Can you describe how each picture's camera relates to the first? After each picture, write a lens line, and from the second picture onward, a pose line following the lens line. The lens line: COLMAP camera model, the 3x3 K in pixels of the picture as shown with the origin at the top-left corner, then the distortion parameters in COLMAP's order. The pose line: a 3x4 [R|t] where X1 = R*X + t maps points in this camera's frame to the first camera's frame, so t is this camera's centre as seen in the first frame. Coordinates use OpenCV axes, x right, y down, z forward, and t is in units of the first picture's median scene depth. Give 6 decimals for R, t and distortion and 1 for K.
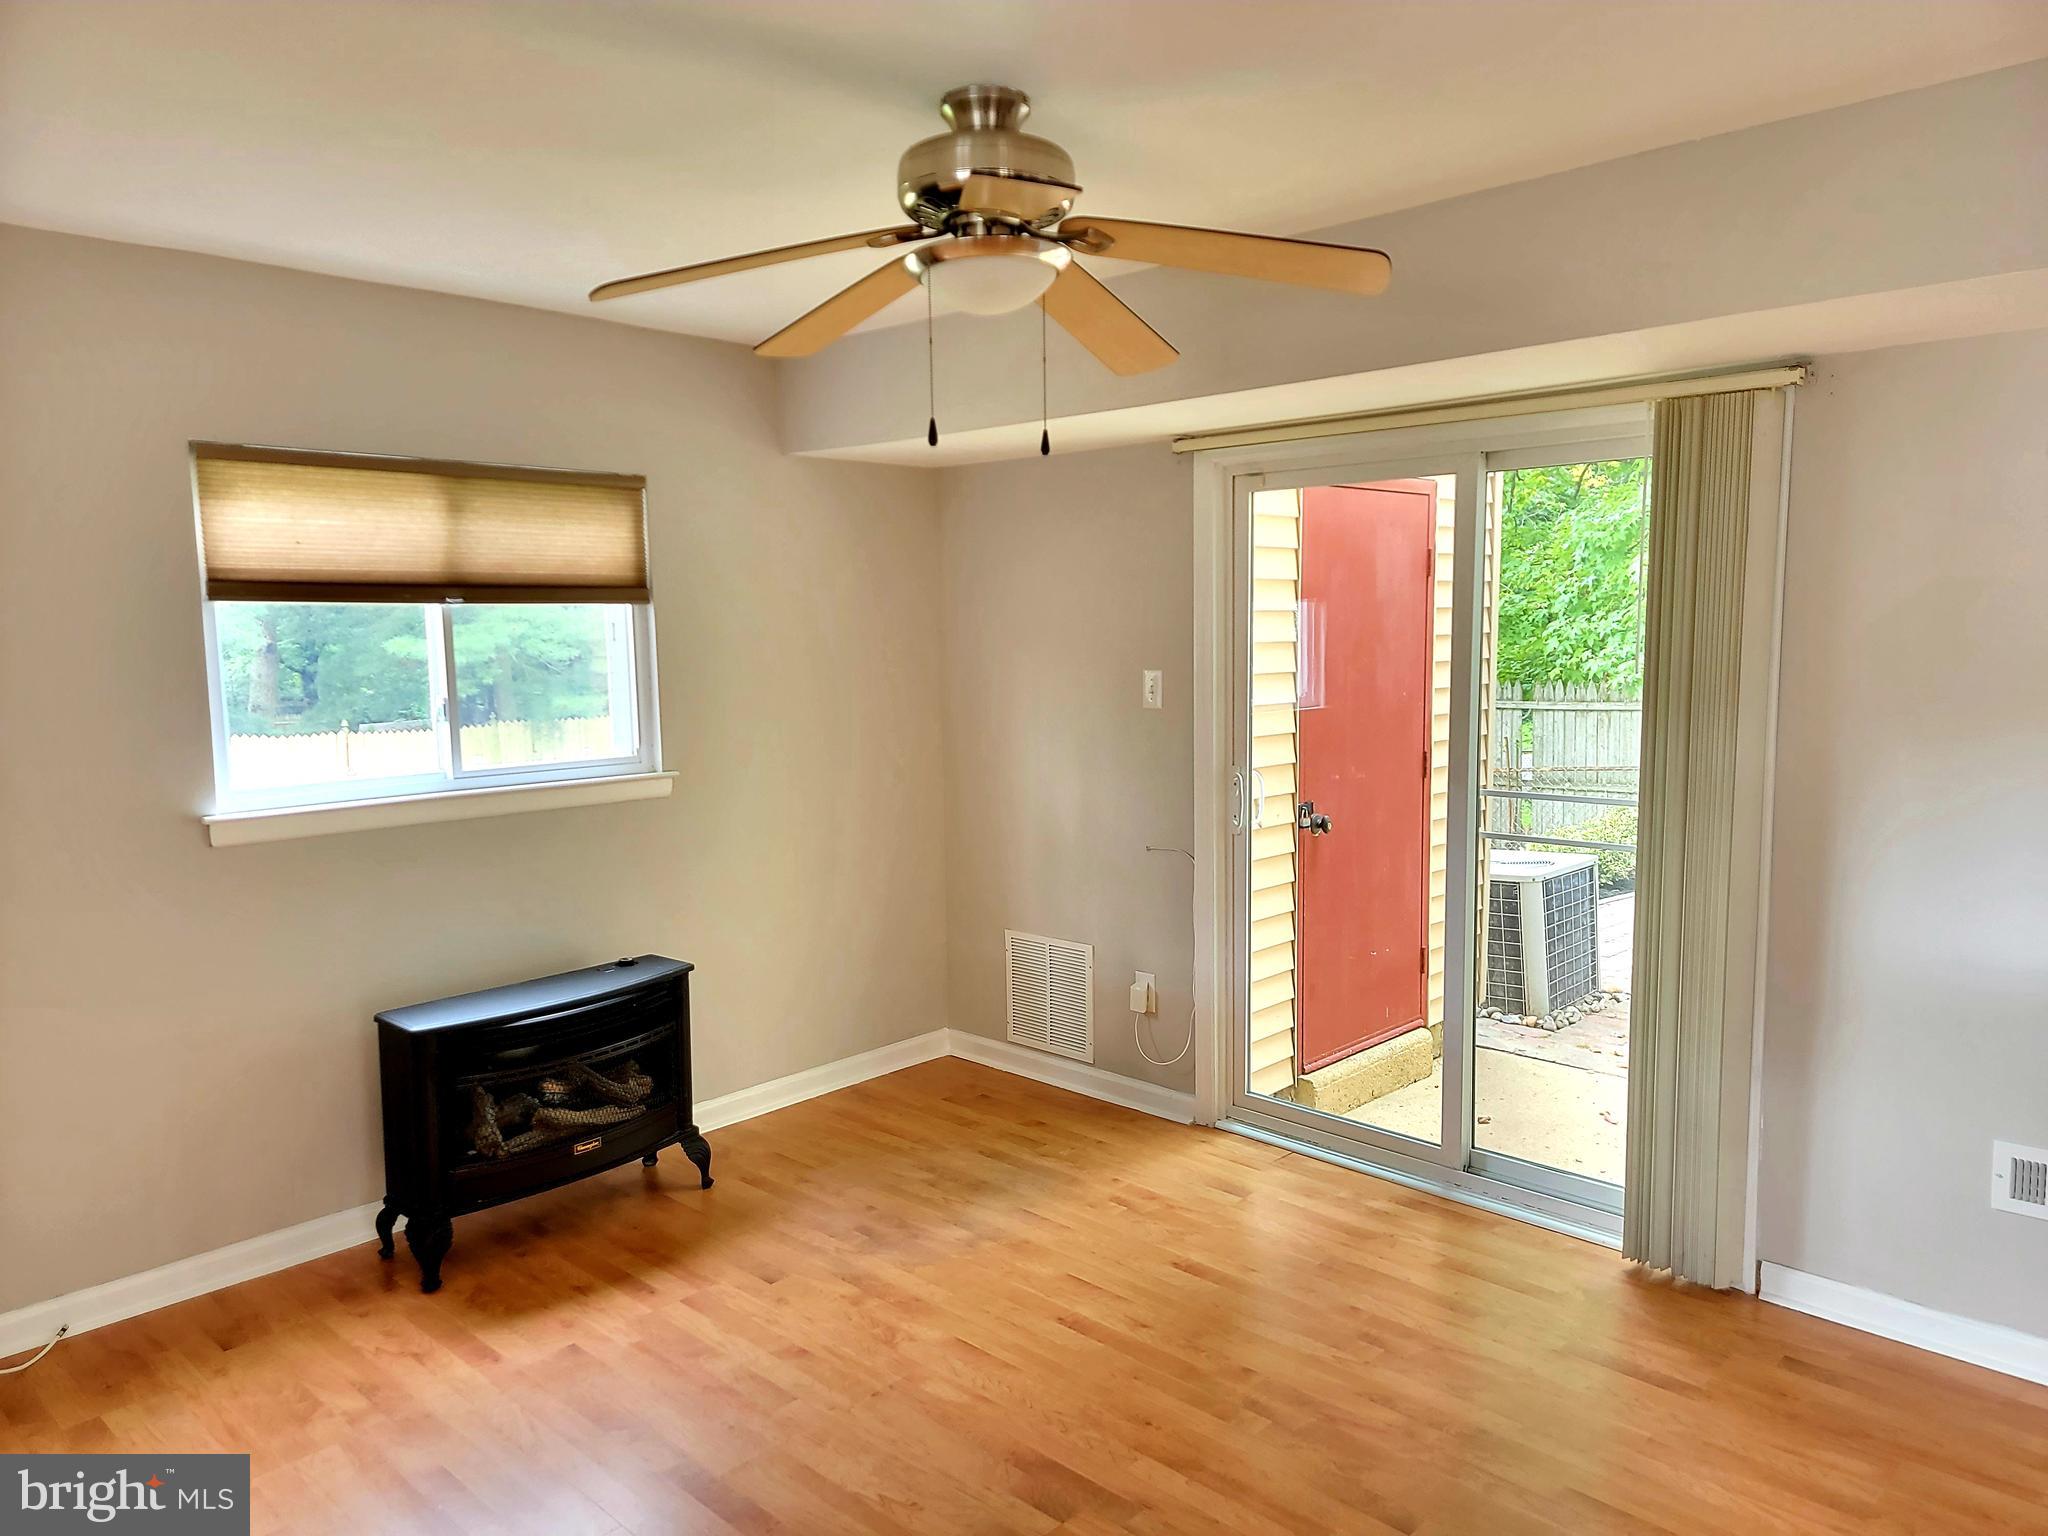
lens RADIAL K [[1419.8, 0, 975.1], [0, 1419.8, 792.6], [0, 0, 1]] dist [0.081844, -0.063968]
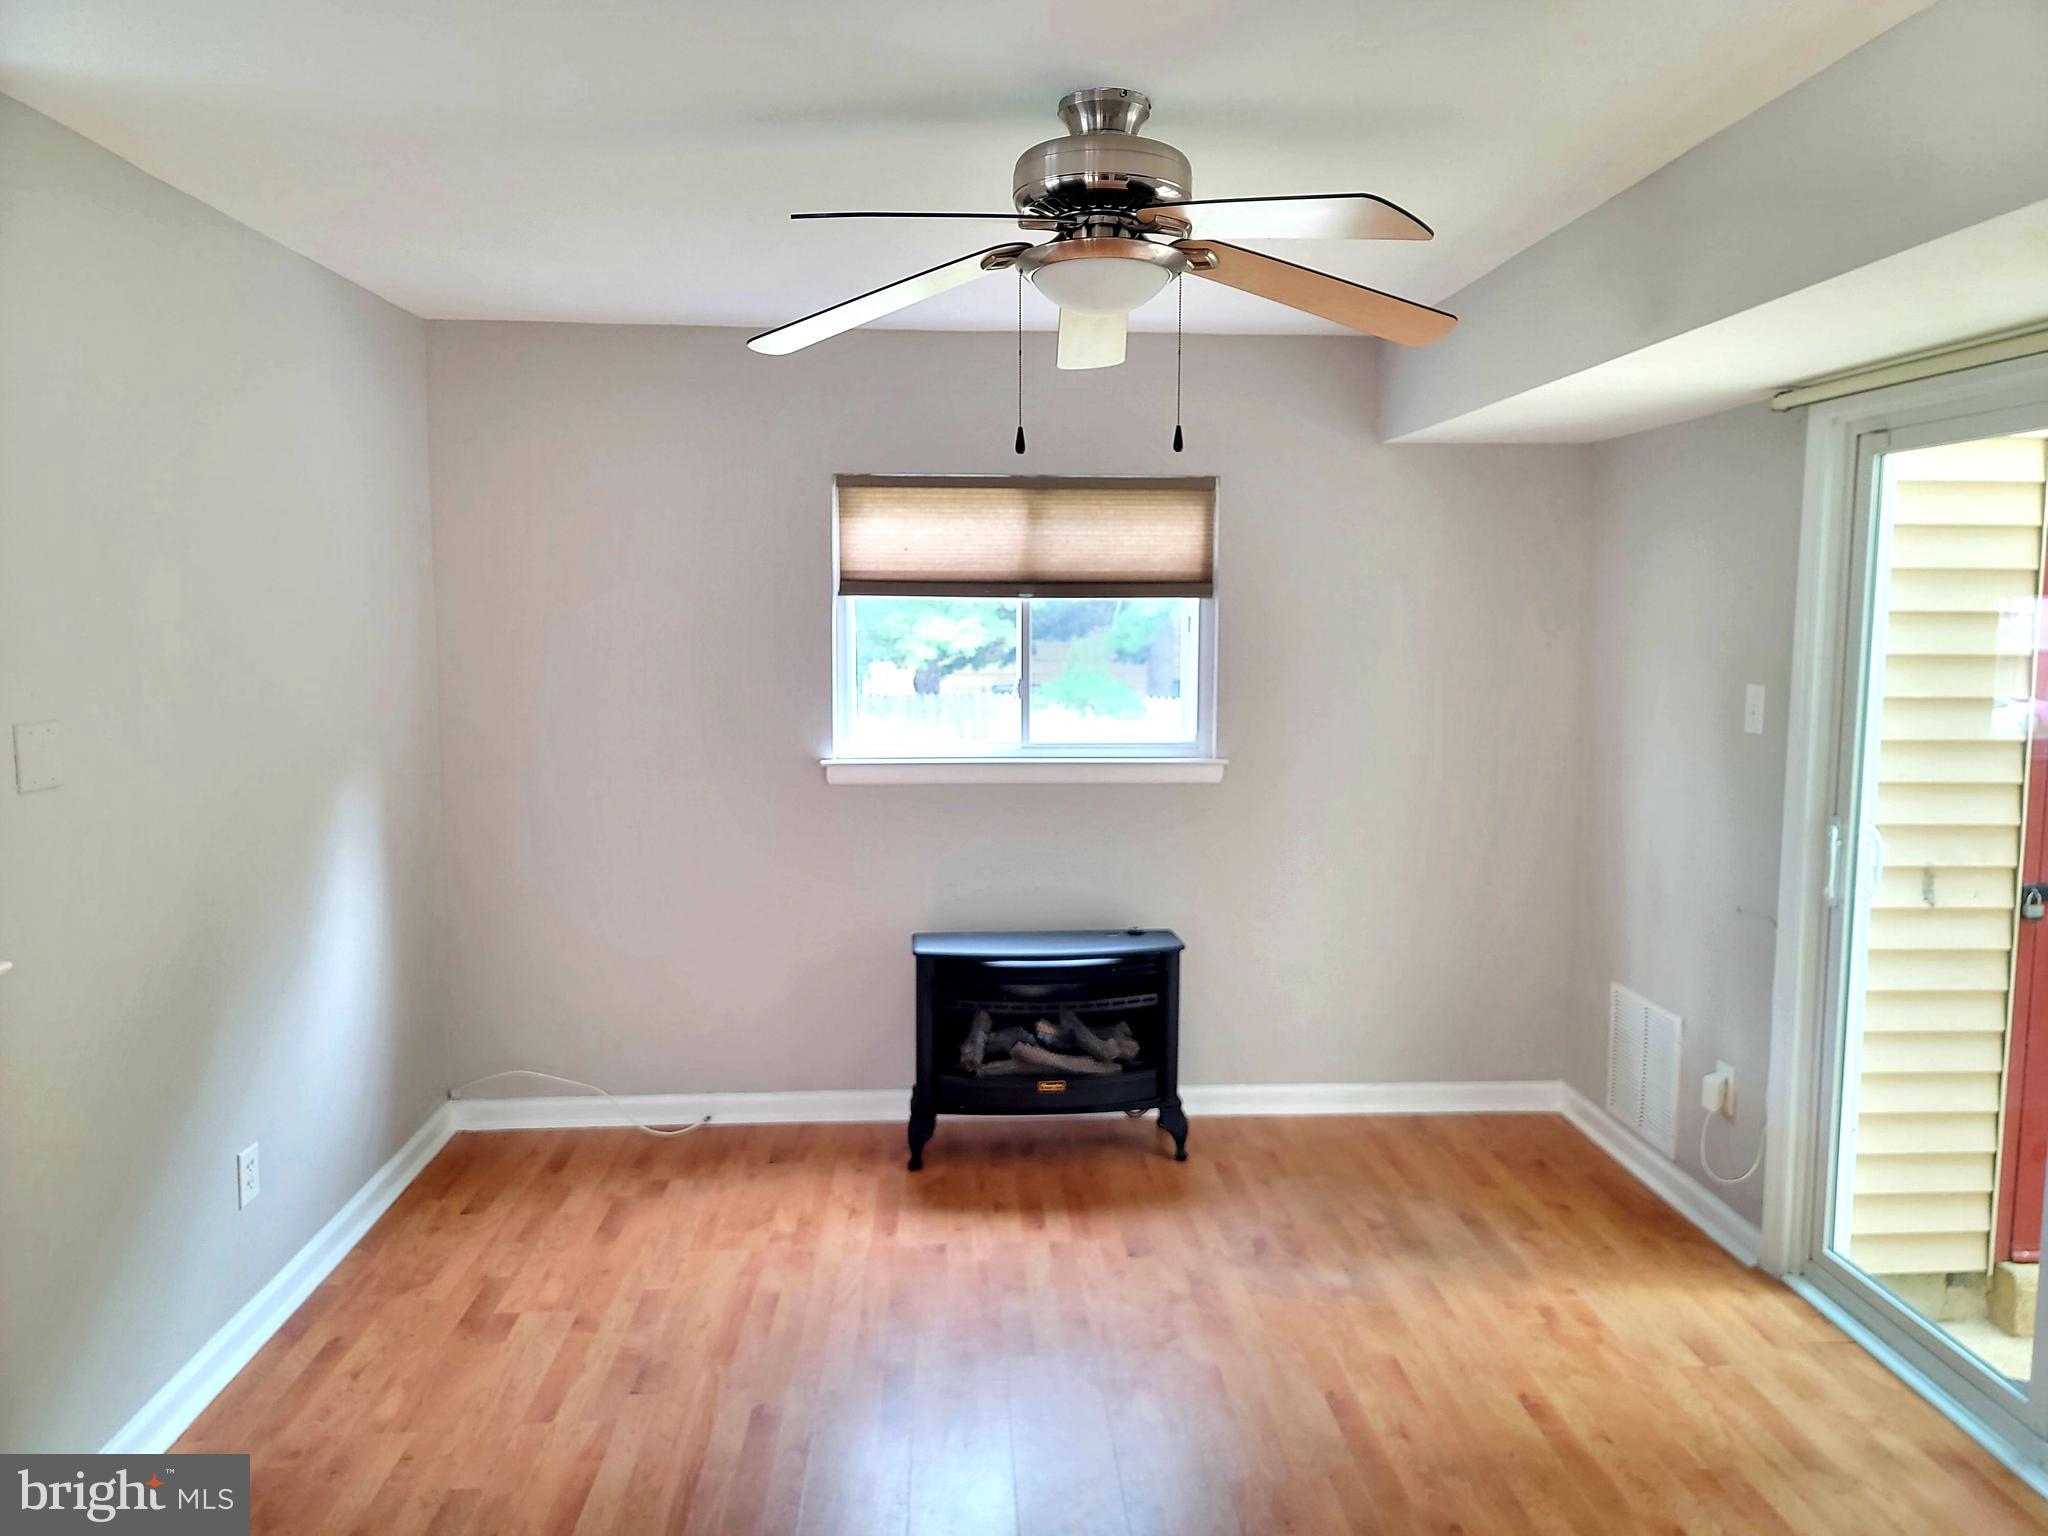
lens RADIAL K [[1419.8, 0, 1019.1], [0, 1419.8, 766.9], [0, 0, 1]] dist [0.081844, -0.063968]
pose [[0.734254, 0.090236, -0.672851, 0.411168], [-0.094513, 0.995062, 0.030310, -0.029586], [0.672264, 0.041338, 0.739157, 0.149407]]
